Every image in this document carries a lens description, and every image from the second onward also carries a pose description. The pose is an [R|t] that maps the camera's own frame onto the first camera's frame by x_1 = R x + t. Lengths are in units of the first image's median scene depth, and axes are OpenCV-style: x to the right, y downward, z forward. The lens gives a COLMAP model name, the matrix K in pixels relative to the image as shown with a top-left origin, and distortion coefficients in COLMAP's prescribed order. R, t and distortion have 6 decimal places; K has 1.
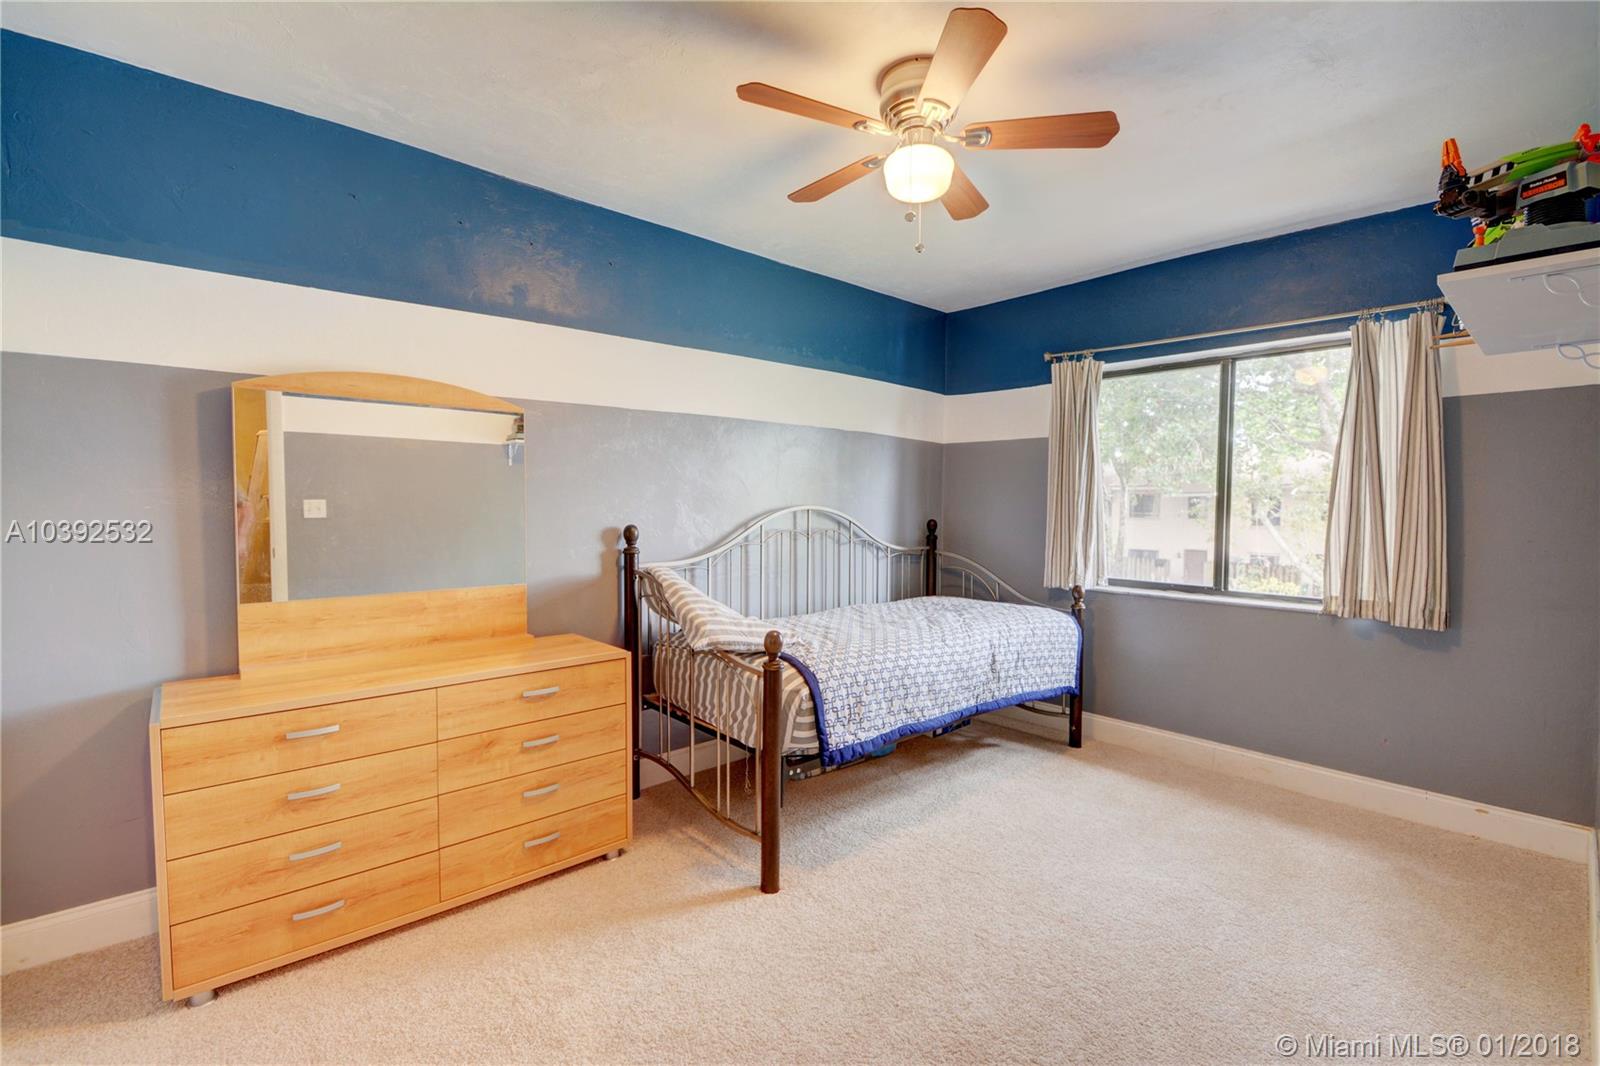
lens RADIAL K [[694.3, 0, 800.2], [0, 694.3, 533.8], [0, 0, 1]] dist [0.000673, 0.000482]
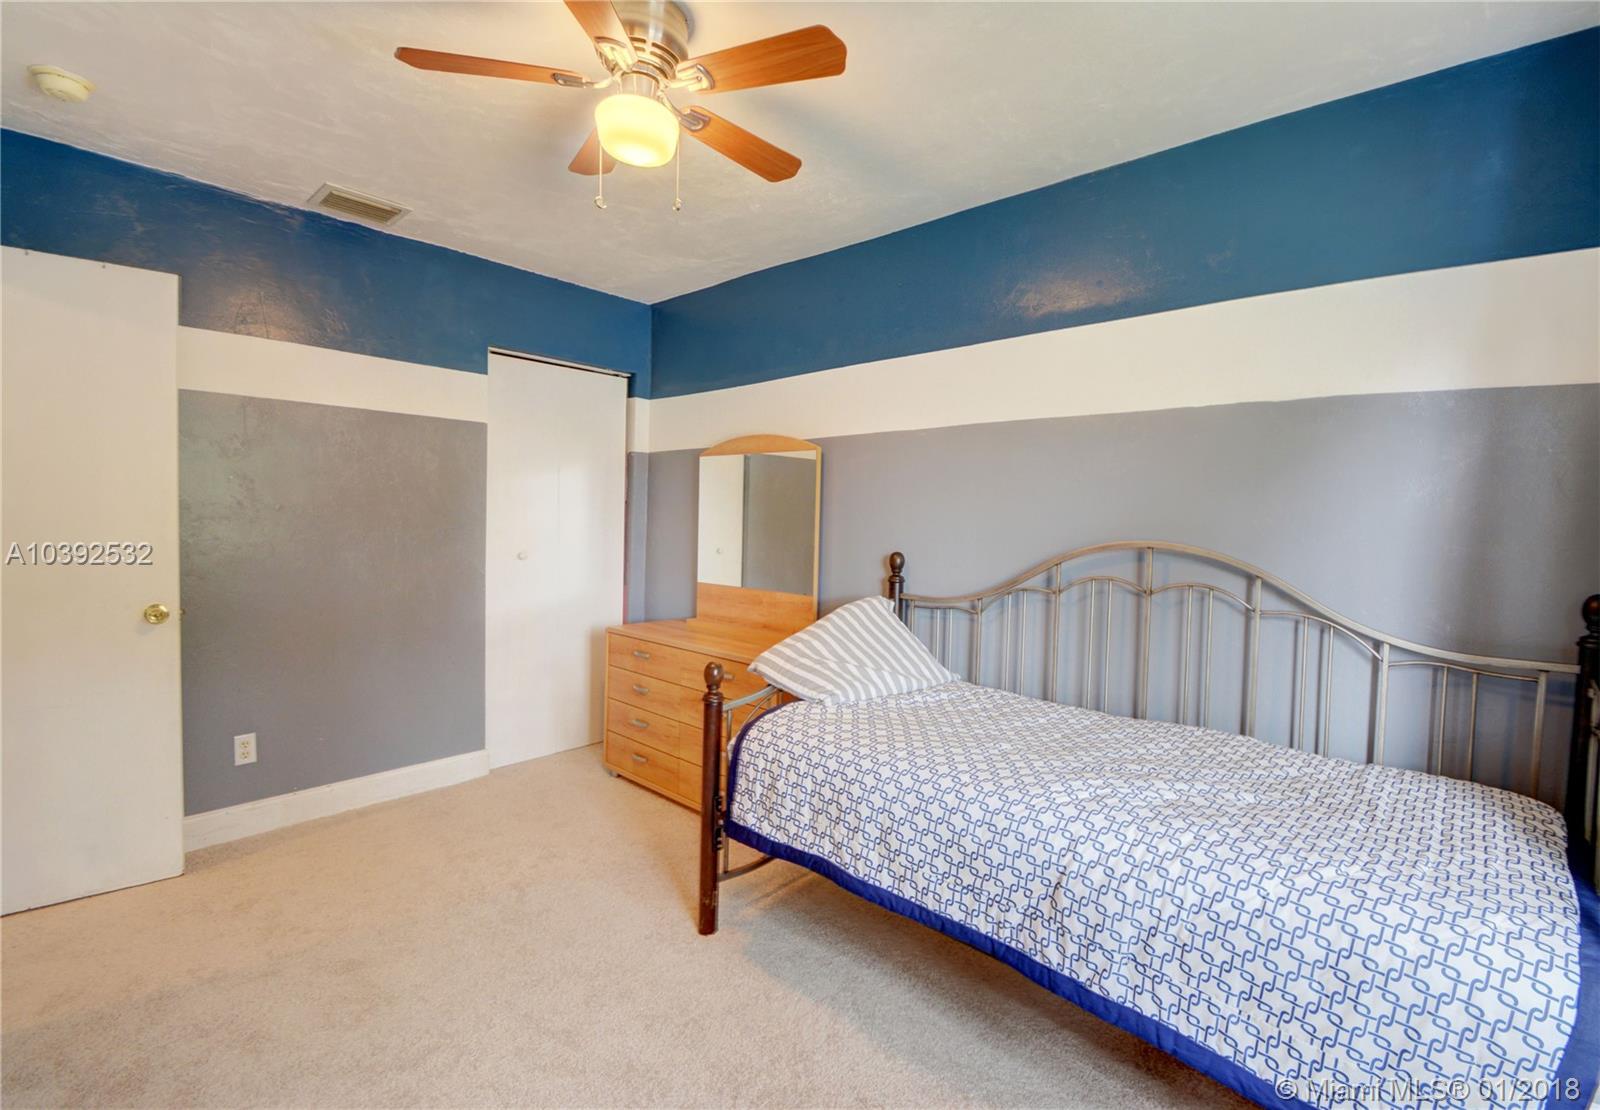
lens RADIAL K [[741.1, 0, 803.9], [0, 741.1, 549.5], [0, 0, 1]] dist [0.001899, -0.000358]
pose [[0.099986, 0.046019, -0.993924, 0.763381], [-0.064505, 0.997128, 0.039678, -0.047795], [0.992896, 0.060146, 0.102667, 0.790971]]
